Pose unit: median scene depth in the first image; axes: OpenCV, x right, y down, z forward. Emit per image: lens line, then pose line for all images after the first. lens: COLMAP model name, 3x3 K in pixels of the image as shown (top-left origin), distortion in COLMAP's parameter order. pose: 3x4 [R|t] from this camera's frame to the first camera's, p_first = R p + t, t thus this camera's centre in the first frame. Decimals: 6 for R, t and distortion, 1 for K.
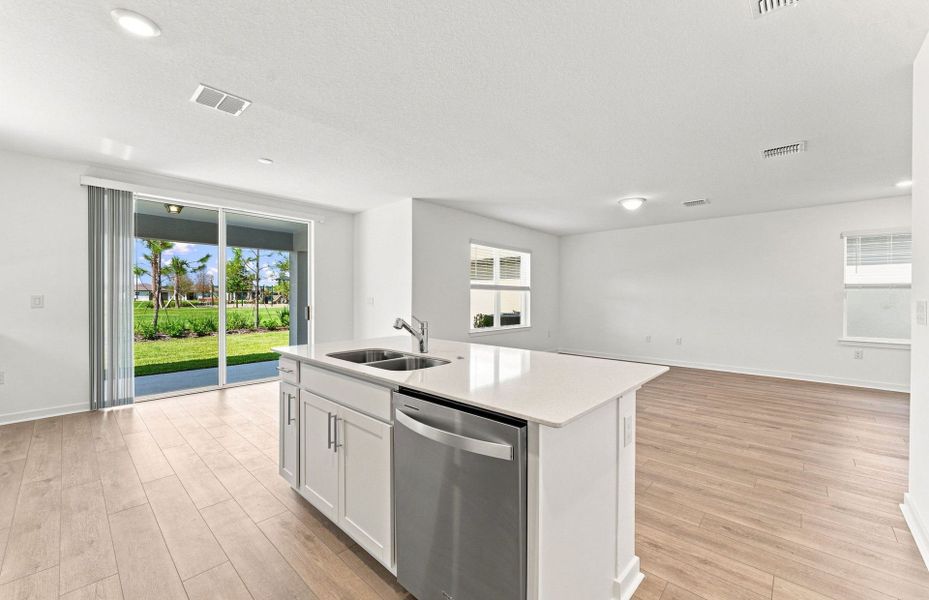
lens RADIAL K [[351.8, 0, 464.5], [0, 351.8, 300.0], [0, 0, 1]] dist [-0.002050, -0.000173]
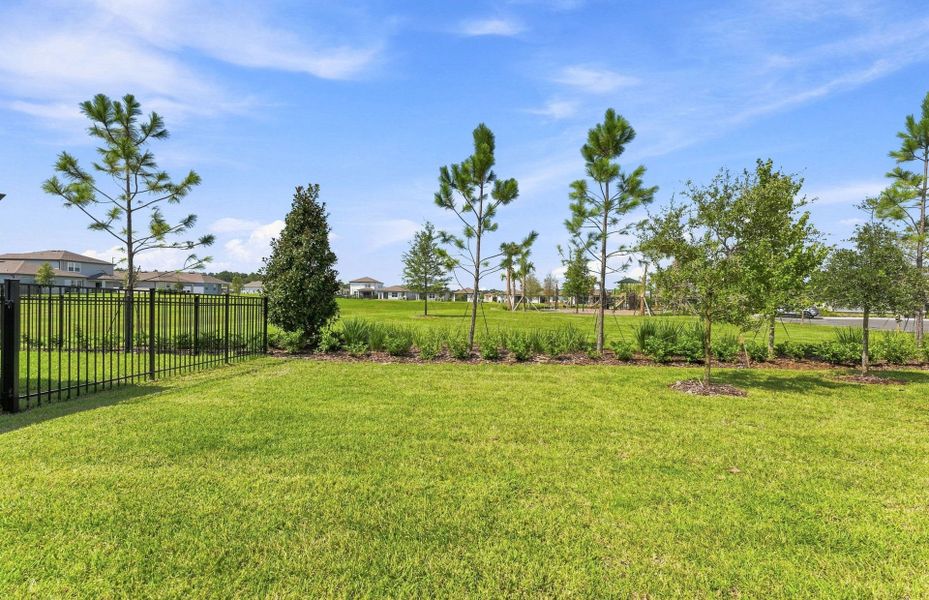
lens RADIAL K [[368.7, 0, 462.4], [0, 368.7, 300.0], [0, 0, 1]] dist [-0.001065, -0.000097]
pose [[0.634621, 0.013047, -0.772713, -0.247232], [-0.024365, 0.999698, -0.003131, -0.002473], [0.772439, 0.020815, 0.634747, 0.403654]]
